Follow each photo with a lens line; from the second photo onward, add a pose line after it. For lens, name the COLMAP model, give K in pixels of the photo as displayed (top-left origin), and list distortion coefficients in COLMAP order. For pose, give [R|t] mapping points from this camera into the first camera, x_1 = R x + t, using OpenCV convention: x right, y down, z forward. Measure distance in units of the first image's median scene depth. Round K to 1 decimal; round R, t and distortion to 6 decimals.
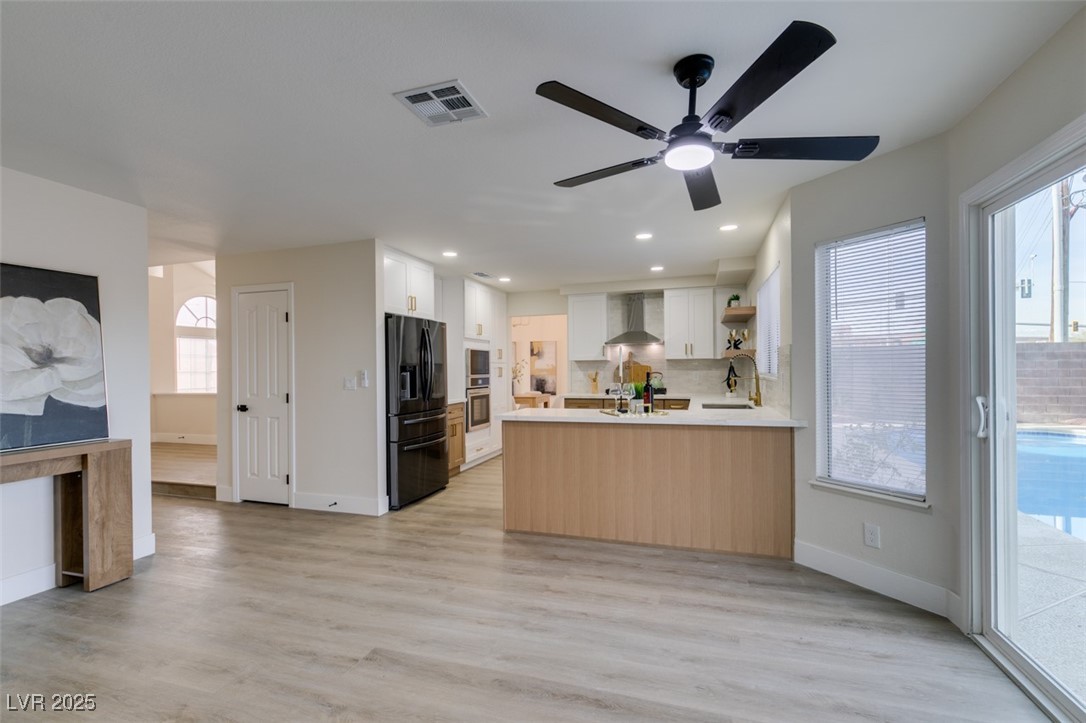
lens RADIAL K [[485.3, 0, 539.9], [0, 485.3, 367.6], [0, 0, 1]] dist [0.004525, -0.000382]
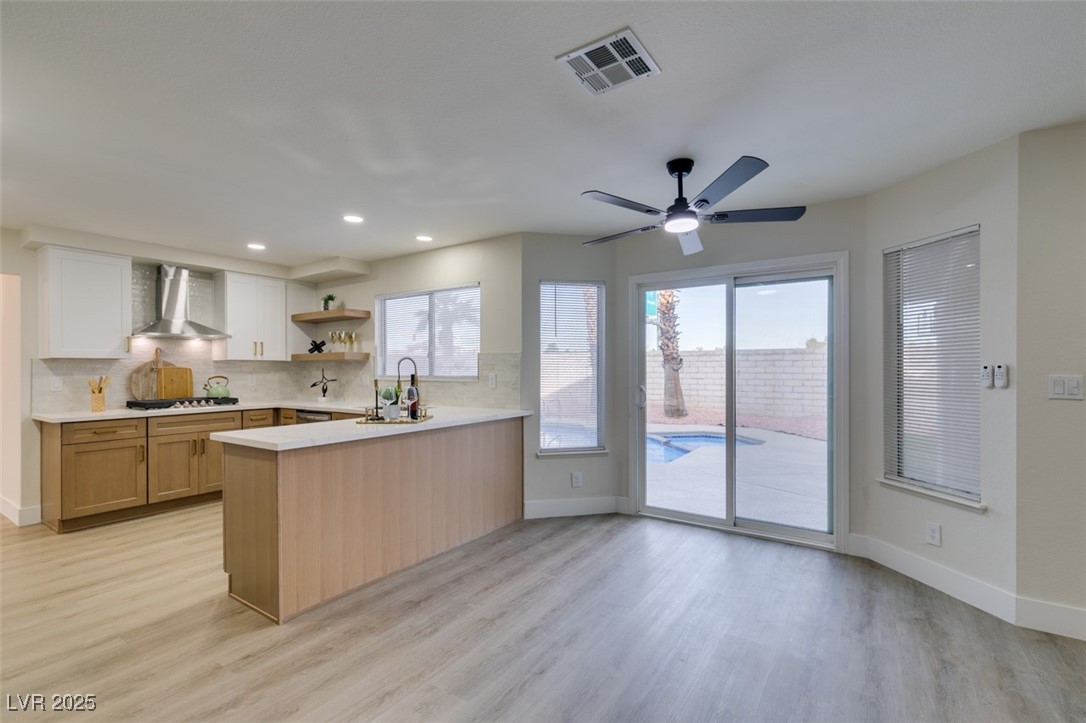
lens RADIAL K [[485.3, 0, 539.9], [0, 485.3, 367.6], [0, 0, 1]] dist [0.004525, -0.000382]
pose [[0.280673, 0.010601, 0.959745, -0.372608], [0.000168, 0.999938, -0.011094, 0.004265], [-0.959803, 0.003275, 0.280654, 0.307519]]
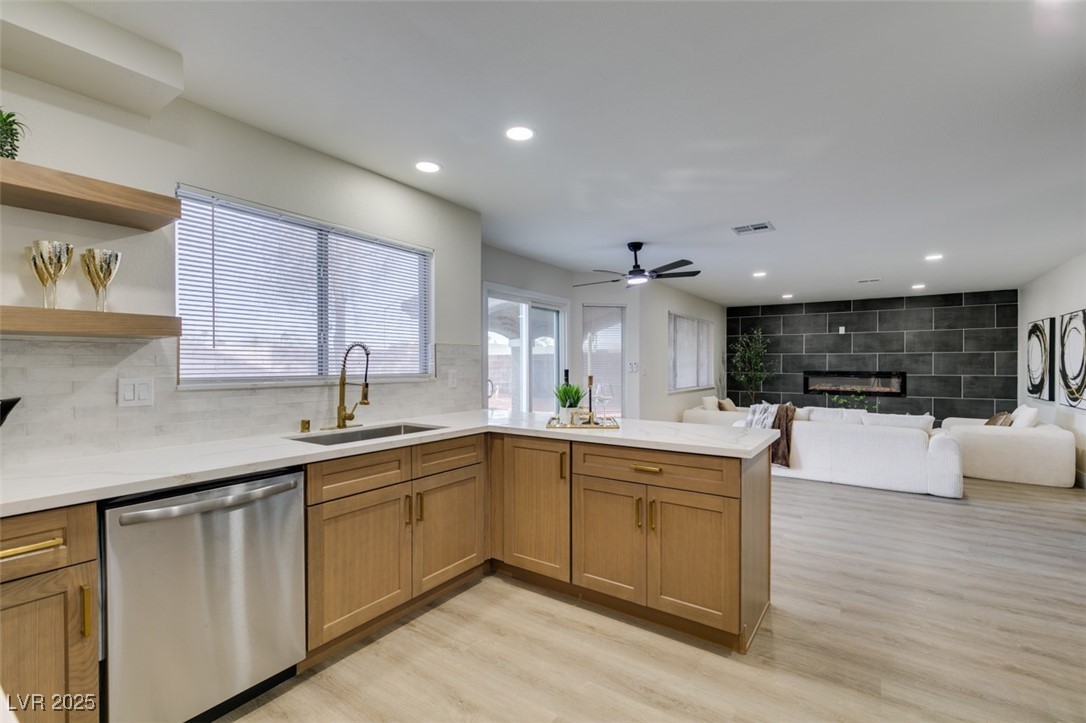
lens RADIAL K [[485.3, 0, 539.9], [0, 485.3, 367.6], [0, 0, 1]] dist [0.004525, -0.000382]
pose [[-0.956913, 0.008676, 0.290244, 0.020346], [0.010006, 0.999945, 0.003099, 0.001824], [-0.290202, 0.005870, -0.956948, 1.090407]]
